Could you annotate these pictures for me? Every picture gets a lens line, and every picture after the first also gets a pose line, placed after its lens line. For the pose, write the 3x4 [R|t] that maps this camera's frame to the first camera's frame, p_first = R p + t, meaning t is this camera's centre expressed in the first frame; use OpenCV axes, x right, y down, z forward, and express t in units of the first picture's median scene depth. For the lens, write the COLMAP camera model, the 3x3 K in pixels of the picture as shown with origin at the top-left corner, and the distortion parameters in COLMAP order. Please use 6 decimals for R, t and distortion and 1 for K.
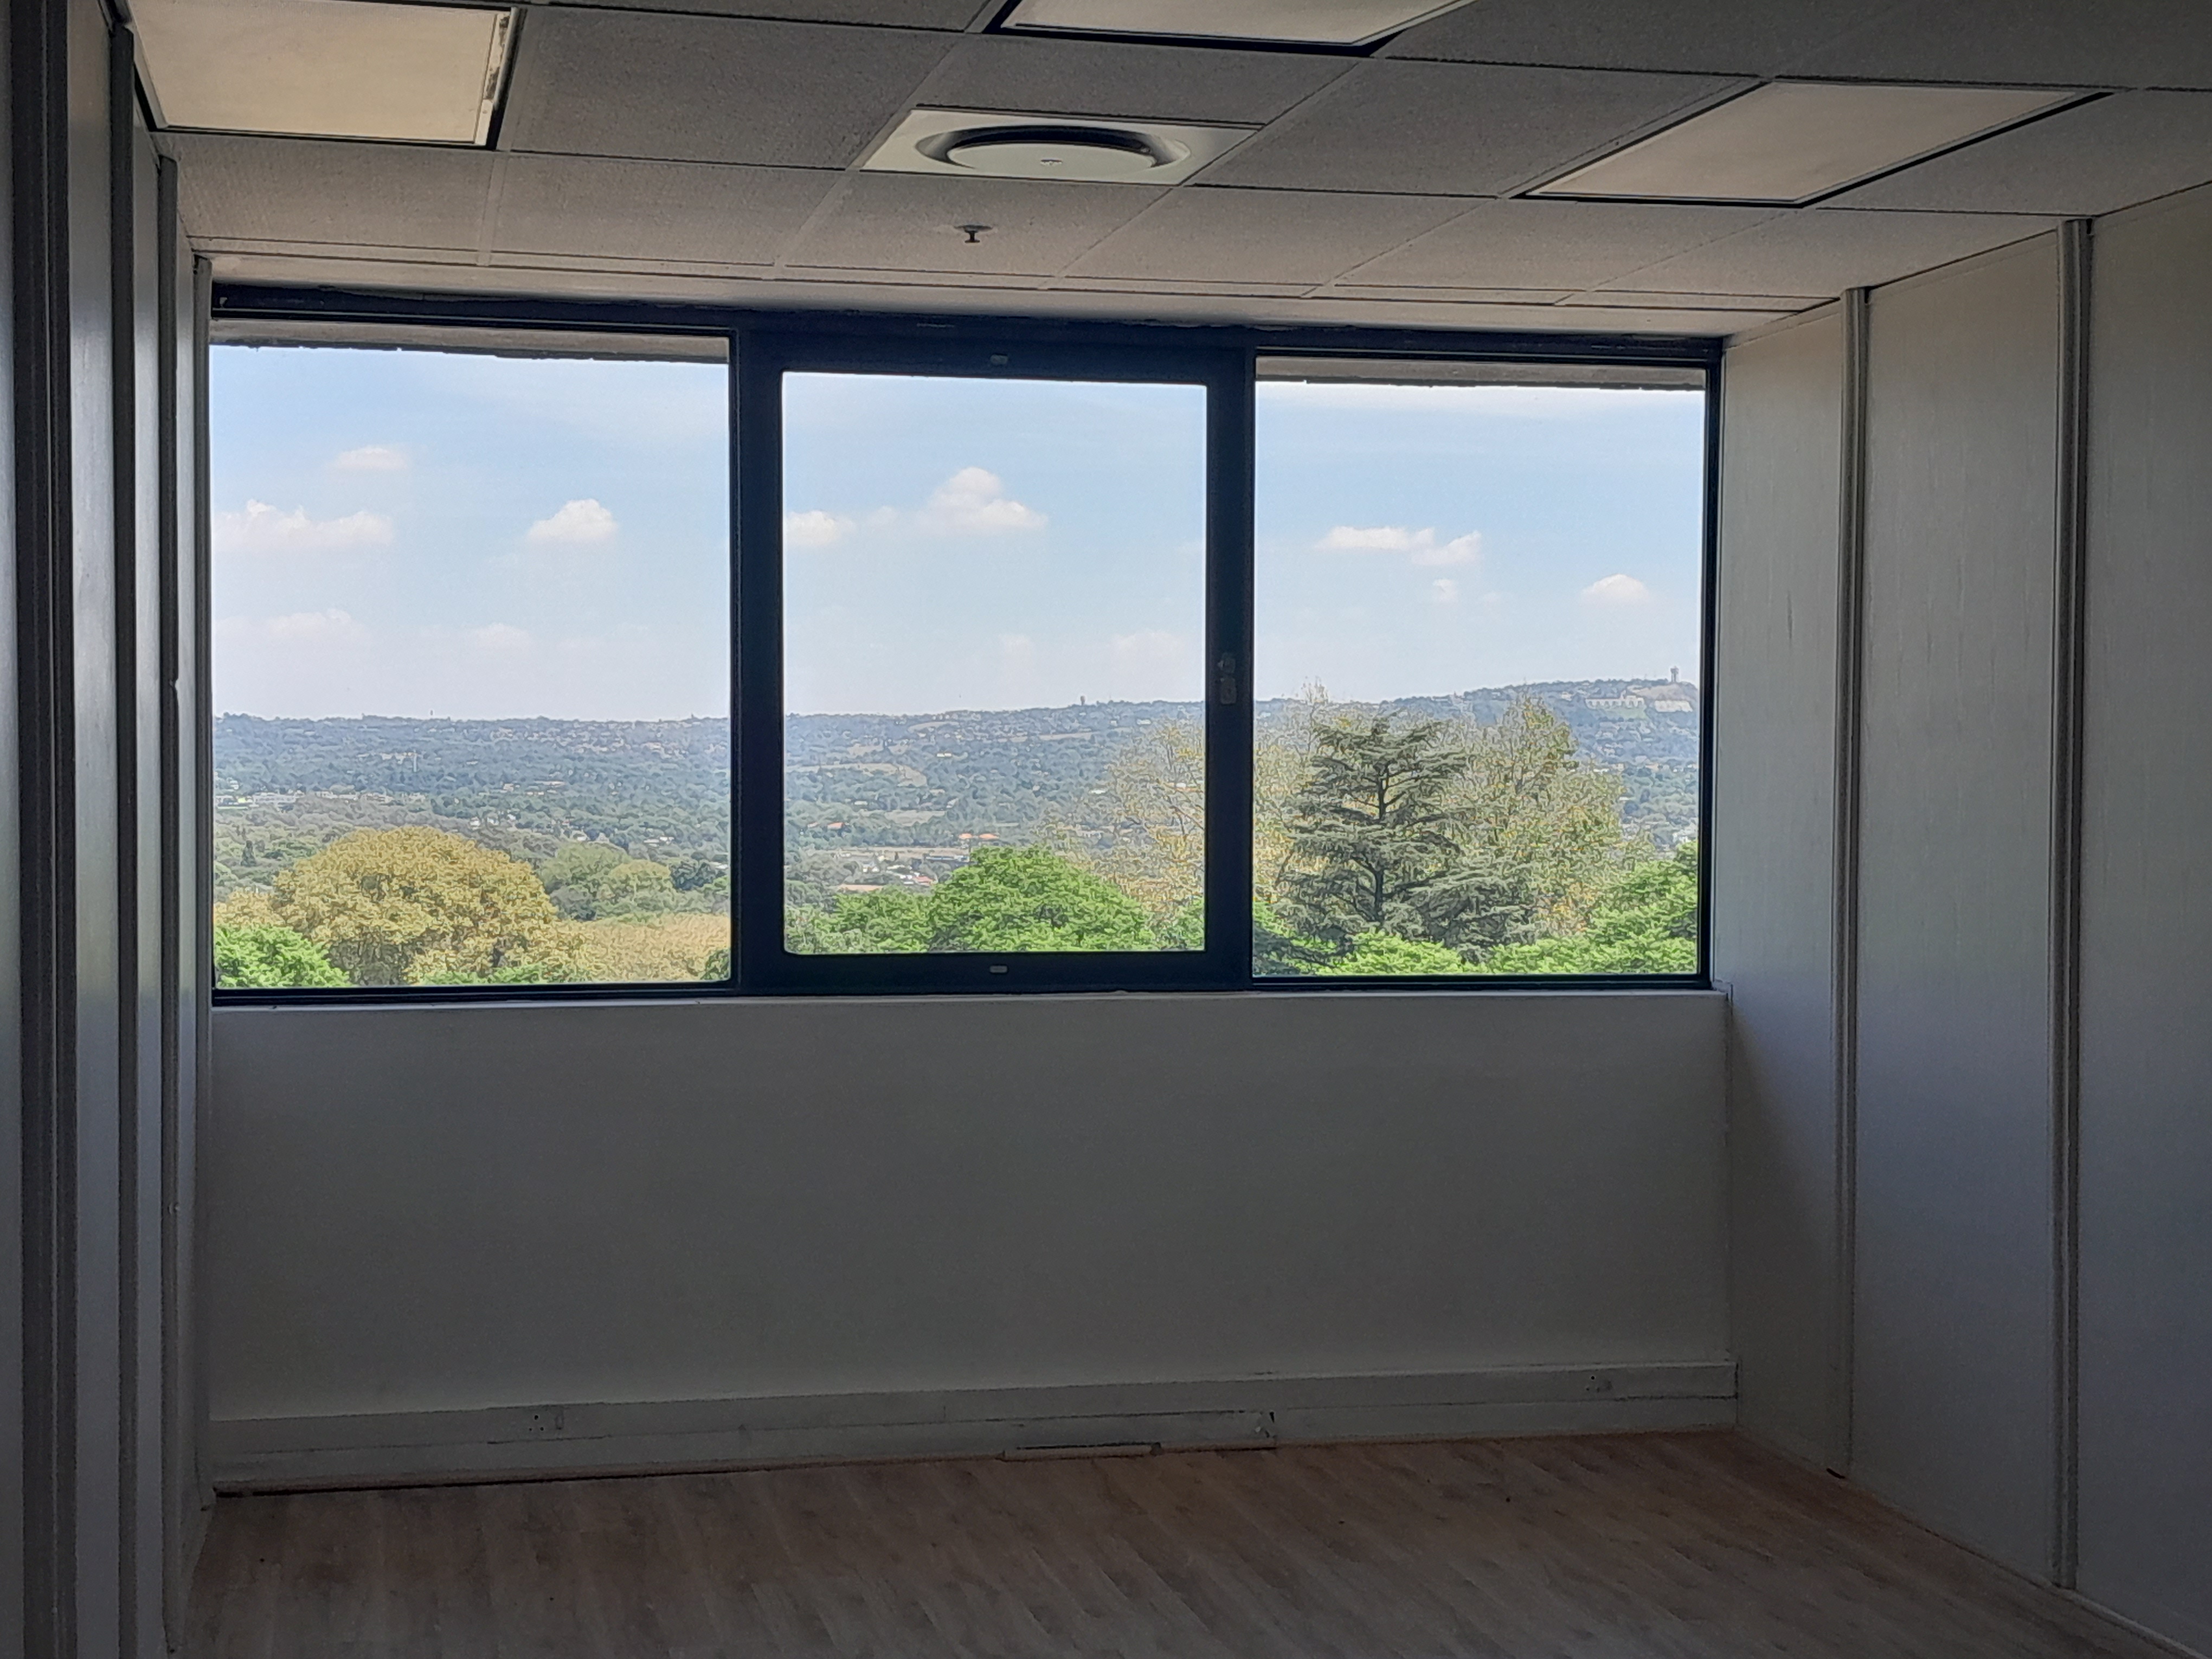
lens RADIAL K [[3430.6, 0, 1131.2], [0, 3430.6, 825.5], [0, 0, 1]] dist [0.302252, -0.903181]
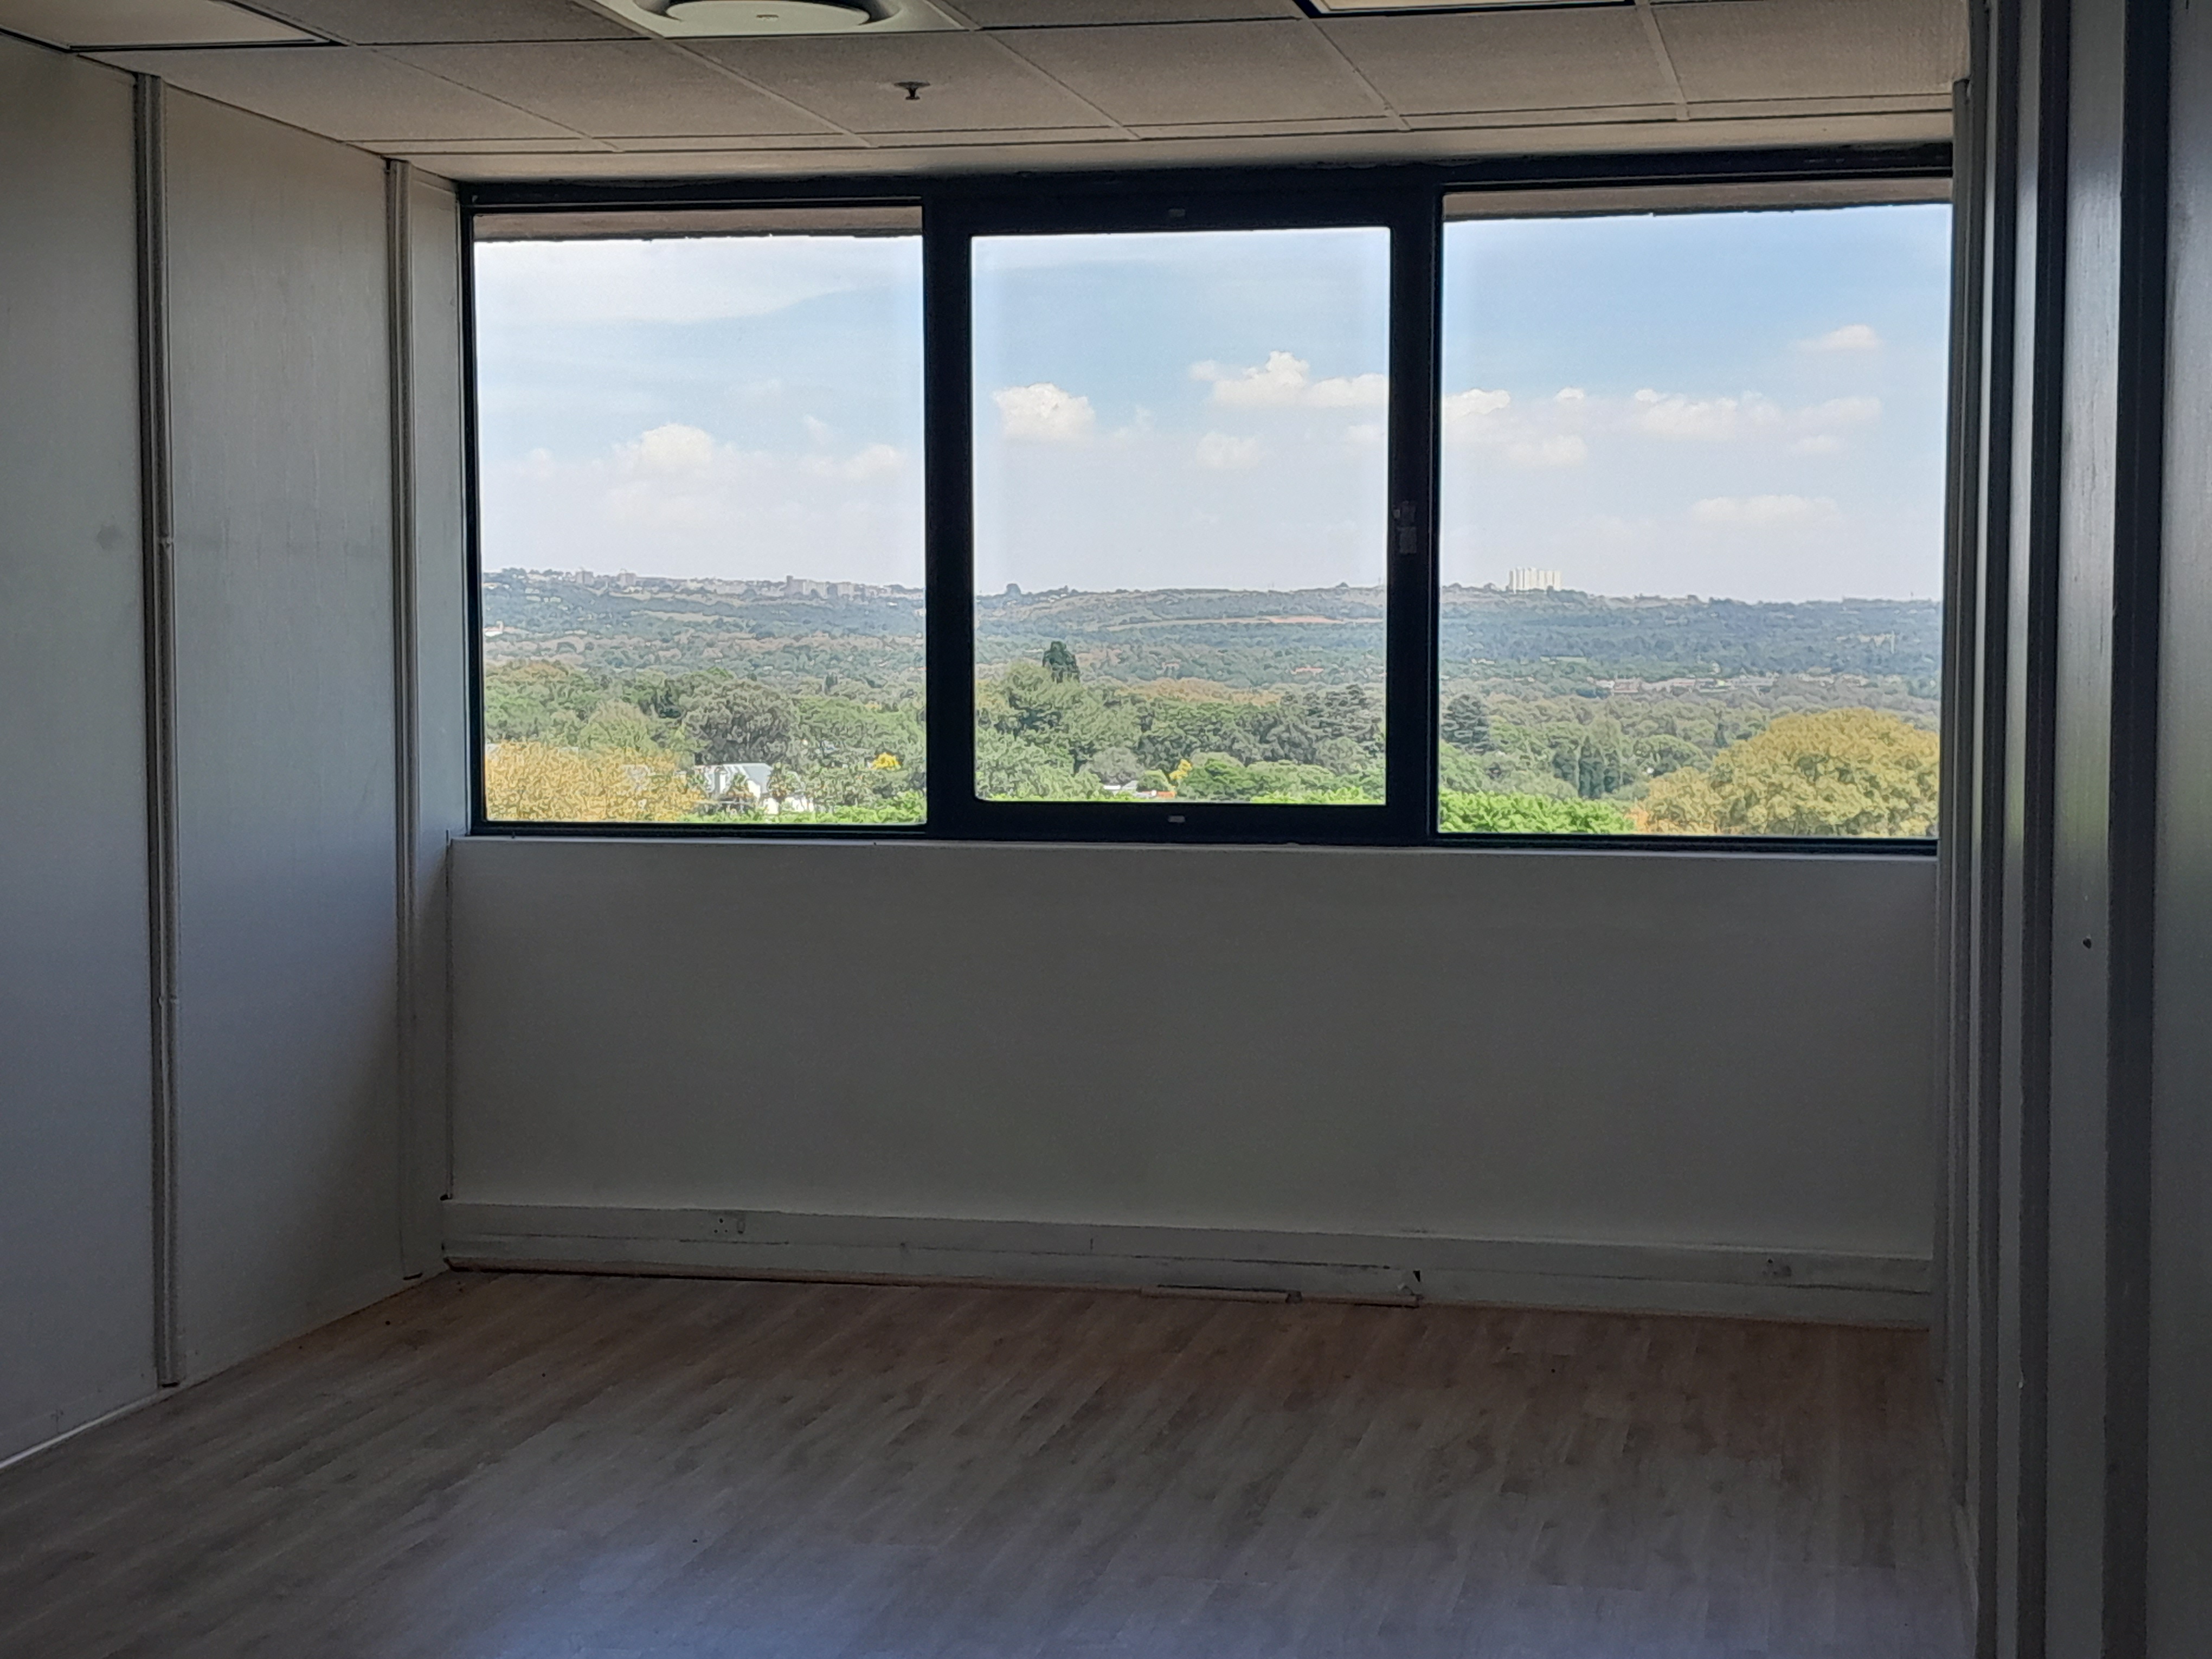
lens RADIAL K [[3430.6, 0, 1131.2], [0, 3430.6, 825.5], [0, 0, 1]] dist [0.302252, -0.903181]
pose [[0.913290, 0.018742, -0.406879, 0.358086], [-0.004944, 0.999377, 0.034936, 0.008128], [0.407280, -0.029896, 0.912814, 0.067899]]
